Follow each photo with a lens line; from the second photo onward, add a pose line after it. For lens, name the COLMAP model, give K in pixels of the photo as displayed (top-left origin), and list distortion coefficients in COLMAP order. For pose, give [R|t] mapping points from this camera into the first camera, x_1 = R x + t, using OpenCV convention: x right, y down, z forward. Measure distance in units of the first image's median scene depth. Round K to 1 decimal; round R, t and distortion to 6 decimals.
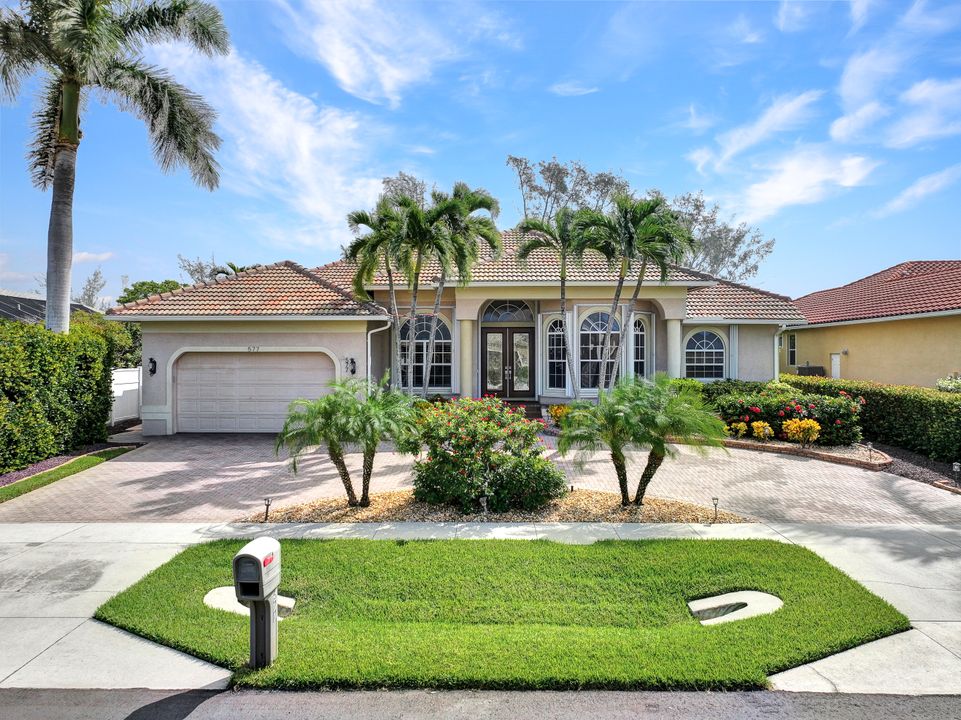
lens RADIAL K [[687.8, 0, 480.5], [0, 687.8, 360.0], [0, 0, 1]] dist [0.006679, 0.006409]
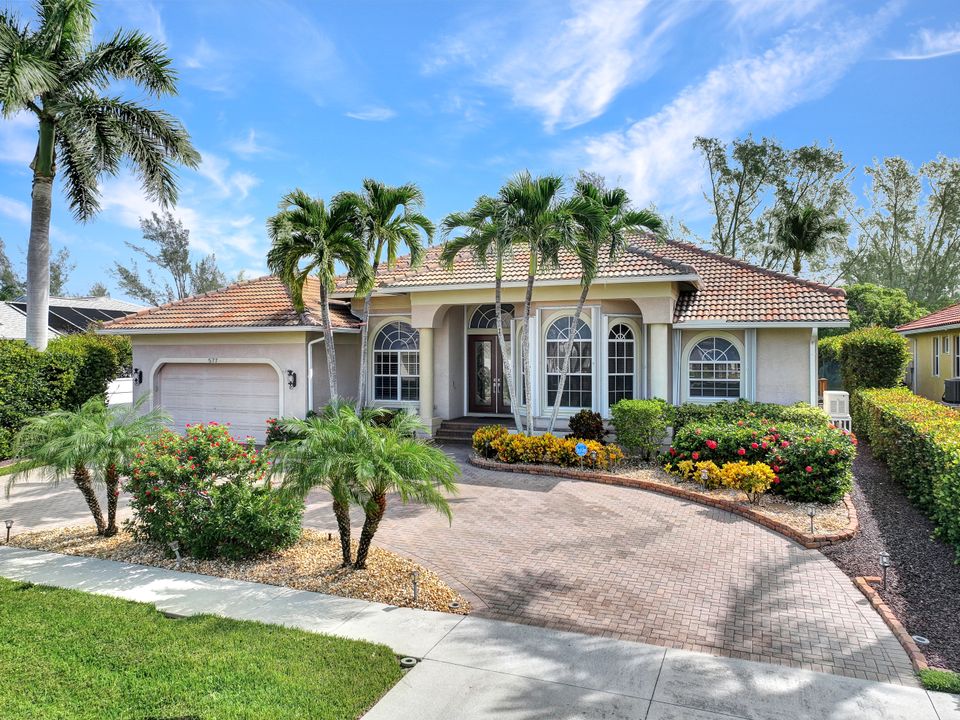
lens RADIAL K [[687.8, 0, 466.8], [0, 687.8, 349.8], [0, 0, 1]] dist [0.008060, 0.005771]
pose [[0.930704, -0.002891, -0.365761, 0.387309], [-0.002143, 0.999909, -0.013356, -0.018458], [0.365766, 0.013214, 0.930613, 0.185177]]
